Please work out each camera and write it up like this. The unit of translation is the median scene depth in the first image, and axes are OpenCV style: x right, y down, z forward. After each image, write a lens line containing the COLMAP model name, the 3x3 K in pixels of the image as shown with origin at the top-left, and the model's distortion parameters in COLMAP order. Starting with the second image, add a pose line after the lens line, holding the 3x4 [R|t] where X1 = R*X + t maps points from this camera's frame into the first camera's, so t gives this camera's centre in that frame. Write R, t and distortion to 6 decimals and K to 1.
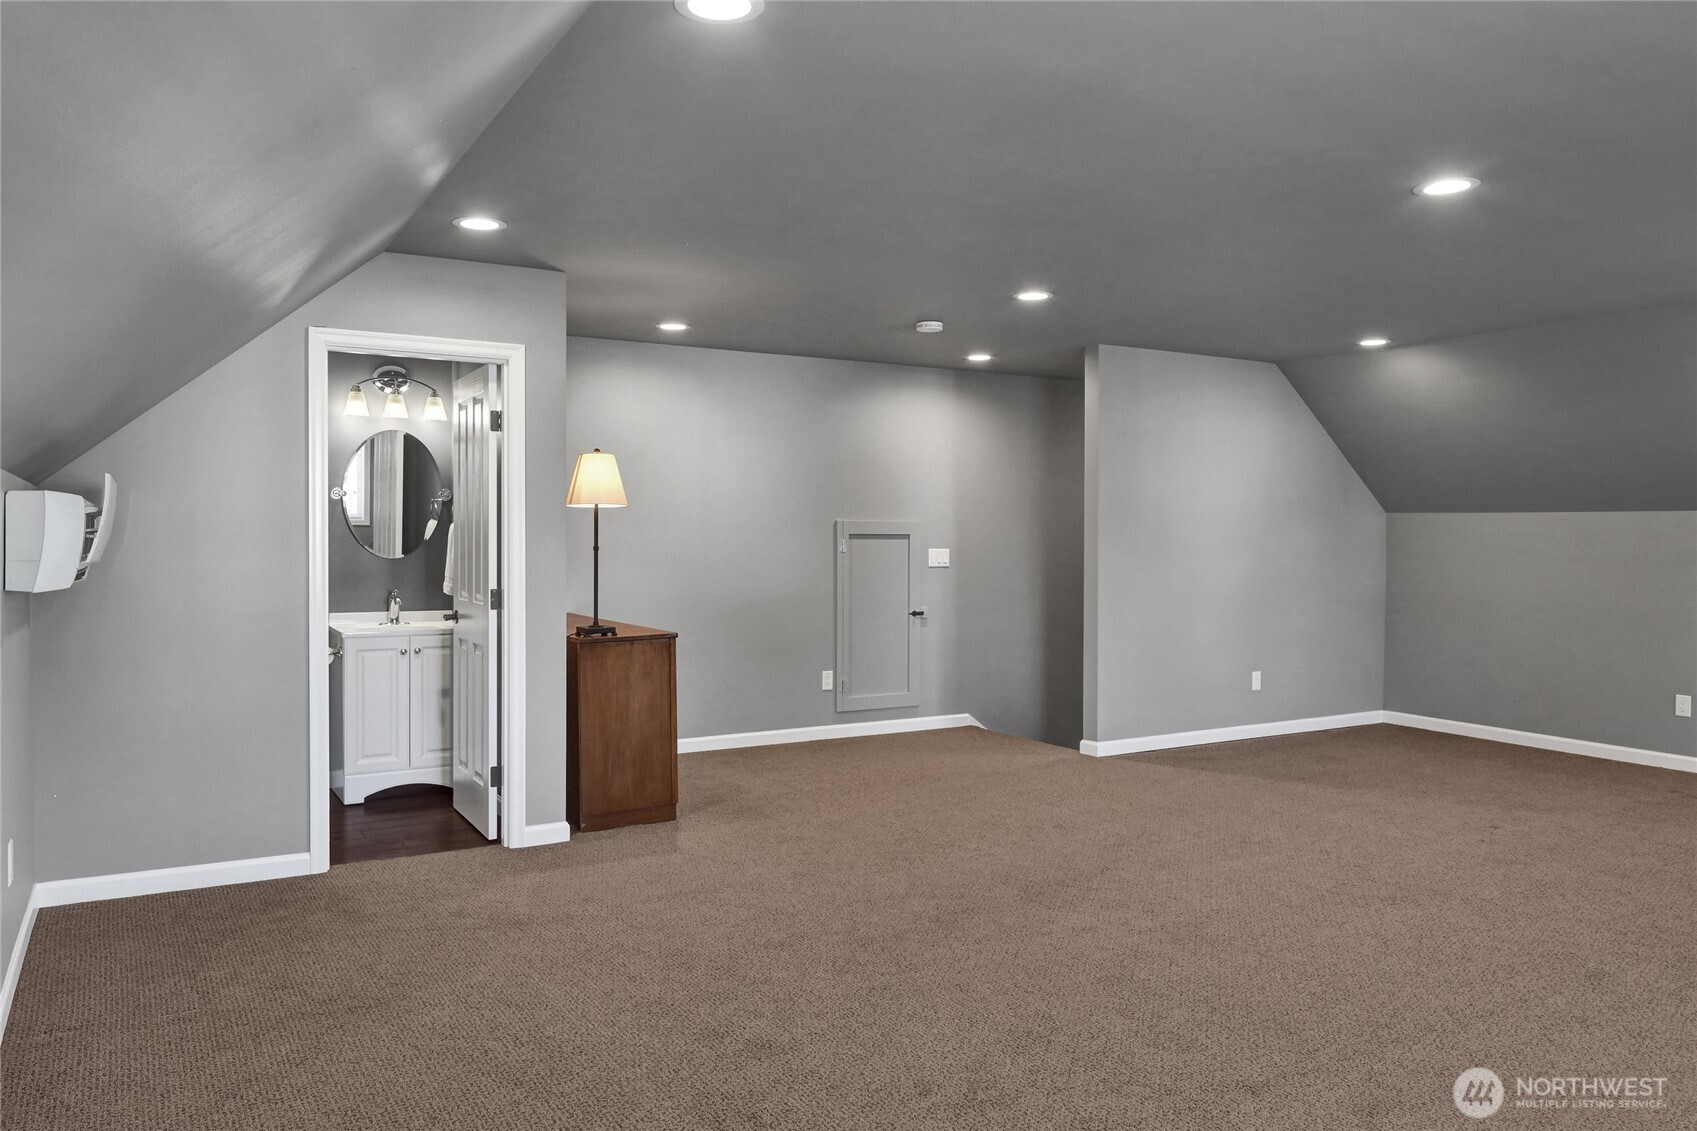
lens RADIAL K [[1179.4, 0, 839.4], [0, 1179.4, 559.6], [0, 0, 1]] dist [-0.003244, -0.002330]
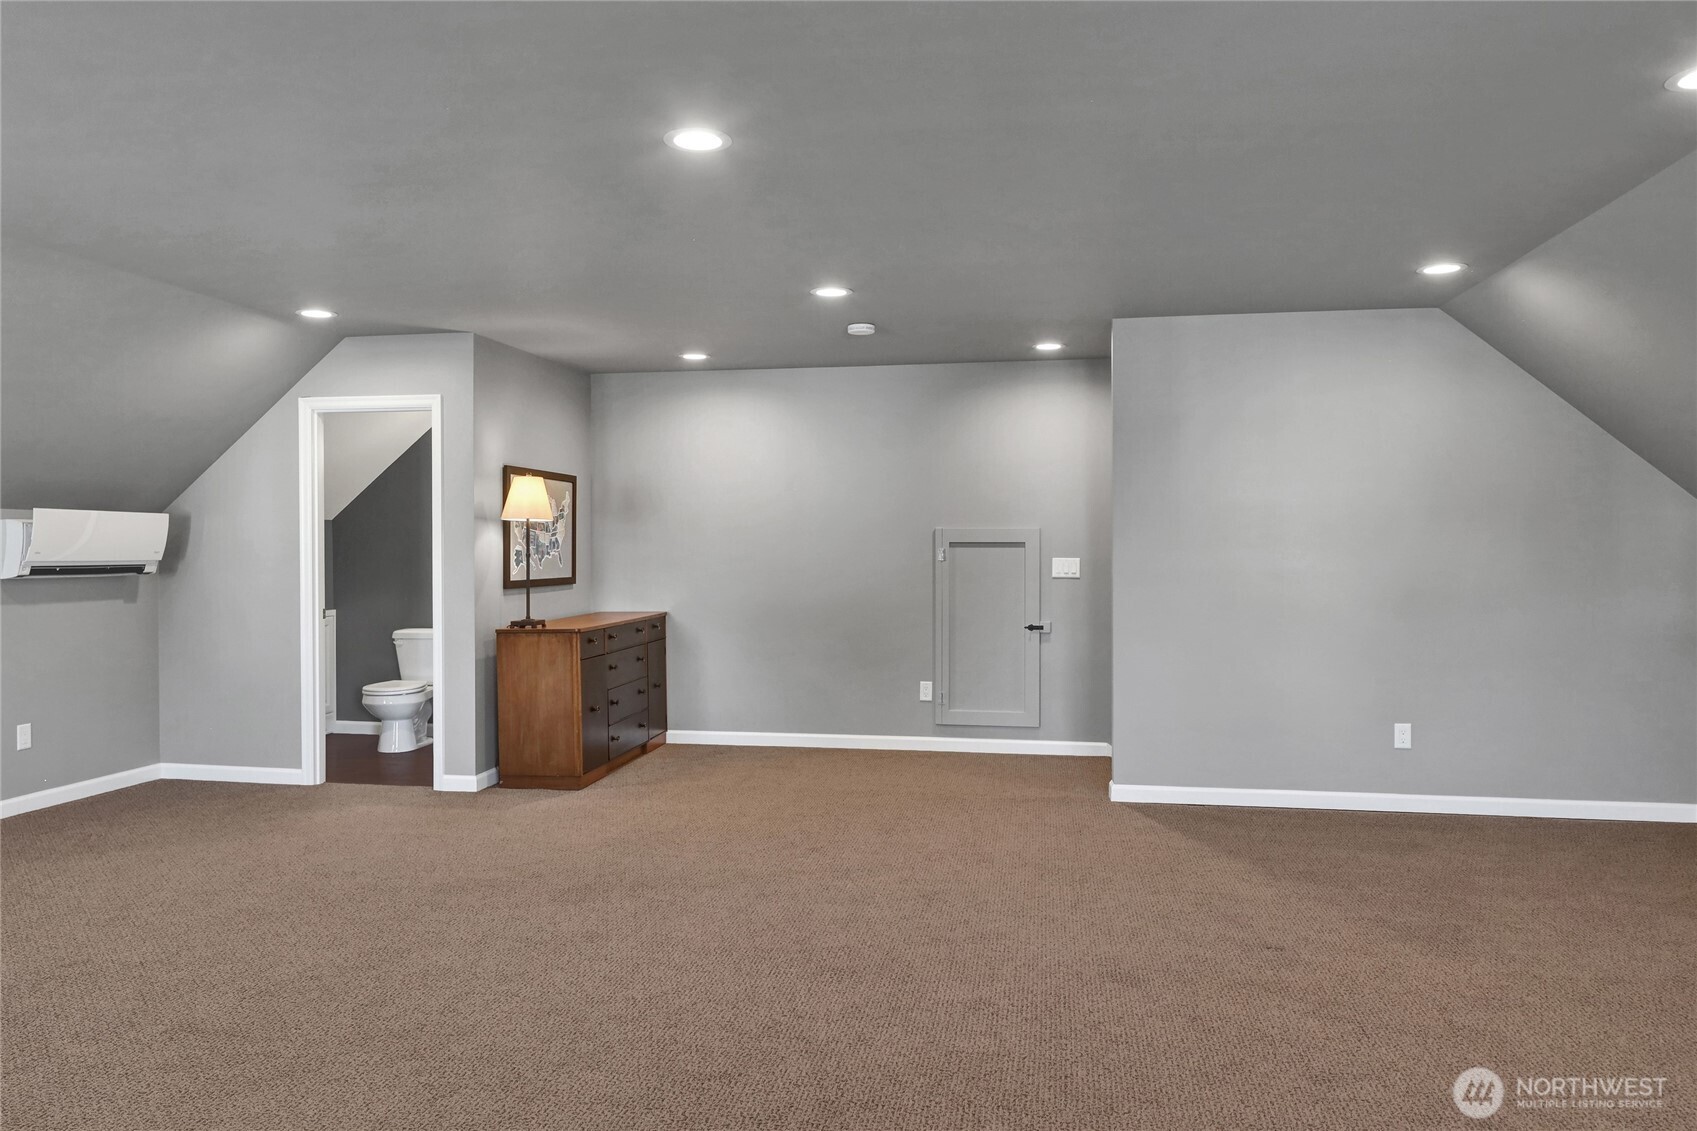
lens RADIAL K [[1179.4, 0, 838.4], [0, 1179.4, 565.1], [0, 0, 1]] dist [-0.003244, -0.002330]
pose [[0.762005, 0.006430, -0.647540, 0.572448], [-0.010527, 0.999942, -0.002459, 0.000403], [0.647486, 0.008690, 0.762028, 0.202116]]
